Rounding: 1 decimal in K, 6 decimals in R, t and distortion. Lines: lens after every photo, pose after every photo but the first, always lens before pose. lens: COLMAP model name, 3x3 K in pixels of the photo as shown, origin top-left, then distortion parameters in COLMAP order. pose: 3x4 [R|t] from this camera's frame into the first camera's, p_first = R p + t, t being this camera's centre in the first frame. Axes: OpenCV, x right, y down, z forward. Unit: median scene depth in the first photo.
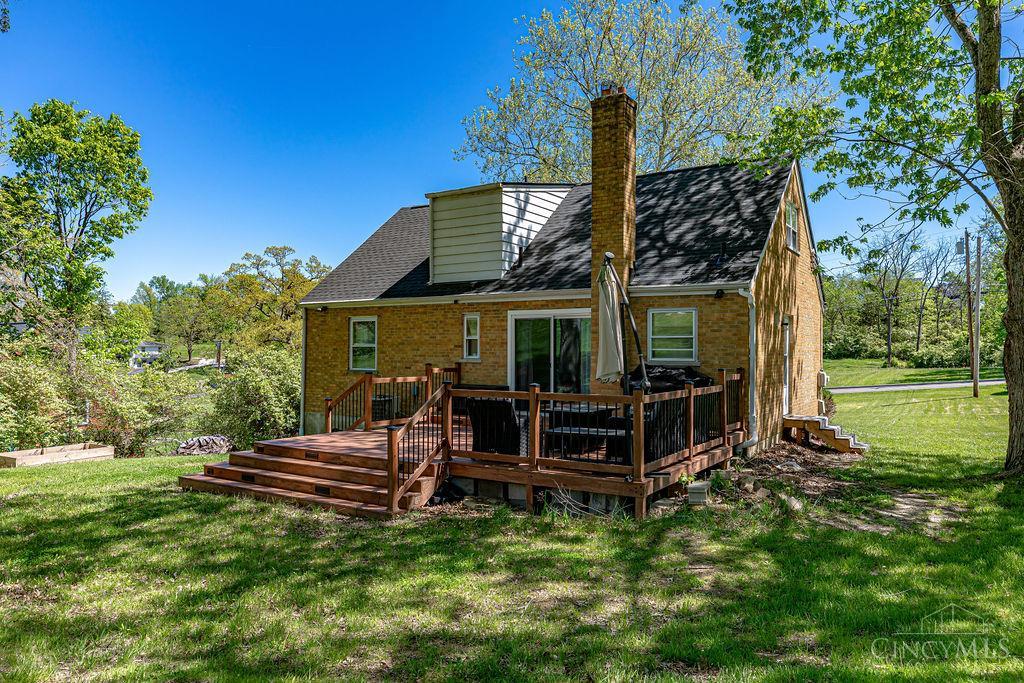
lens RADIAL K [[679.3, 0, 512.0], [0, 679.3, 341.5], [0, 0, 1]] dist [-0.000658, 0.000274]
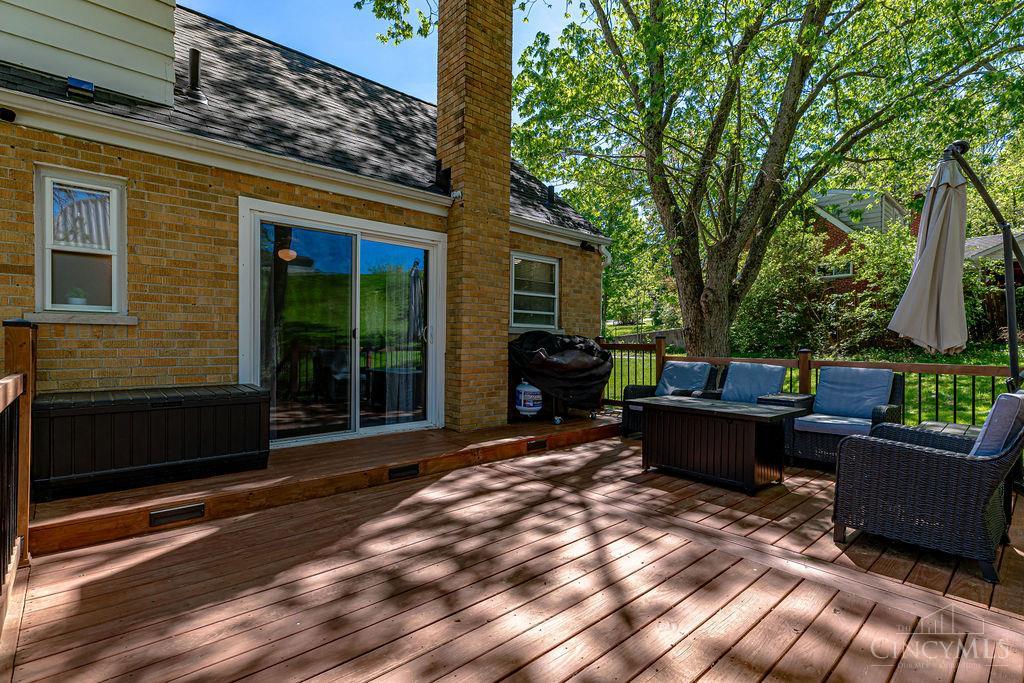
lens RADIAL K [[488.1, 0, 512.0], [0, 488.1, 341.5], [0, 0, 1]] dist [0.003852, 0.000667]
pose [[0.267464, 0.001375, 0.963567, -0.234420], [-0.016284, 0.999863, 0.003094, 0.035735], [-0.963430, -0.016518, 0.267450, 0.753187]]
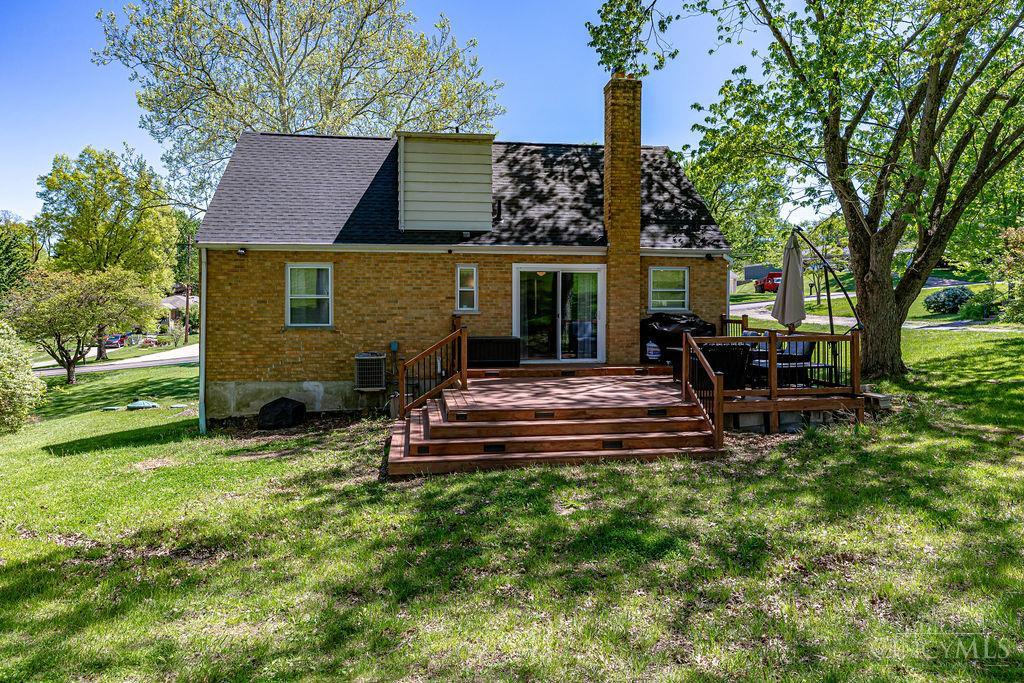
lens RADIAL K [[674.9, 0, 509.5], [0, 674.9, 305.6], [0, 0, 1]] dist [0.004703, 0.000127]
pose [[0.758880, -0.009086, 0.651167, -0.659234], [-0.005297, 0.999783, 0.020123, -0.001832], [-0.651209, -0.018720, 0.758667, 0.225421]]
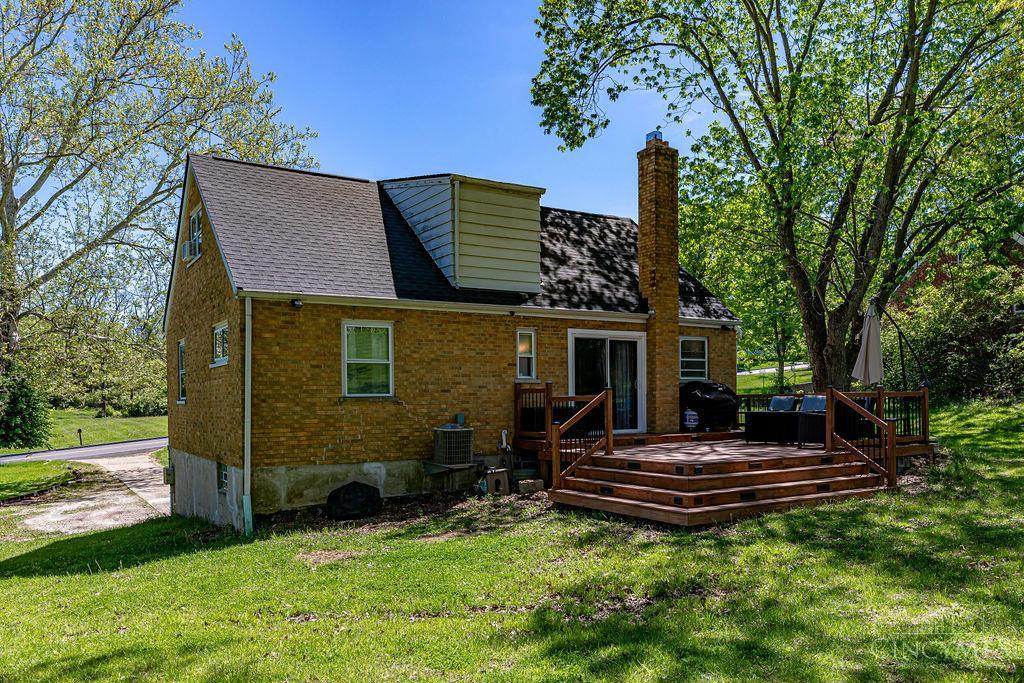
lens RADIAL K [[794.4, 0, 516.7], [0, 794.4, 400.6], [0, 0, 1]] dist [-0.006049, -0.001336]
pose [[0.420174, -0.011309, 0.907373, -1.032393], [0.002400, 0.999933, 0.011352, 0.042811], [-0.907440, -0.002592, 0.420173, 0.583439]]
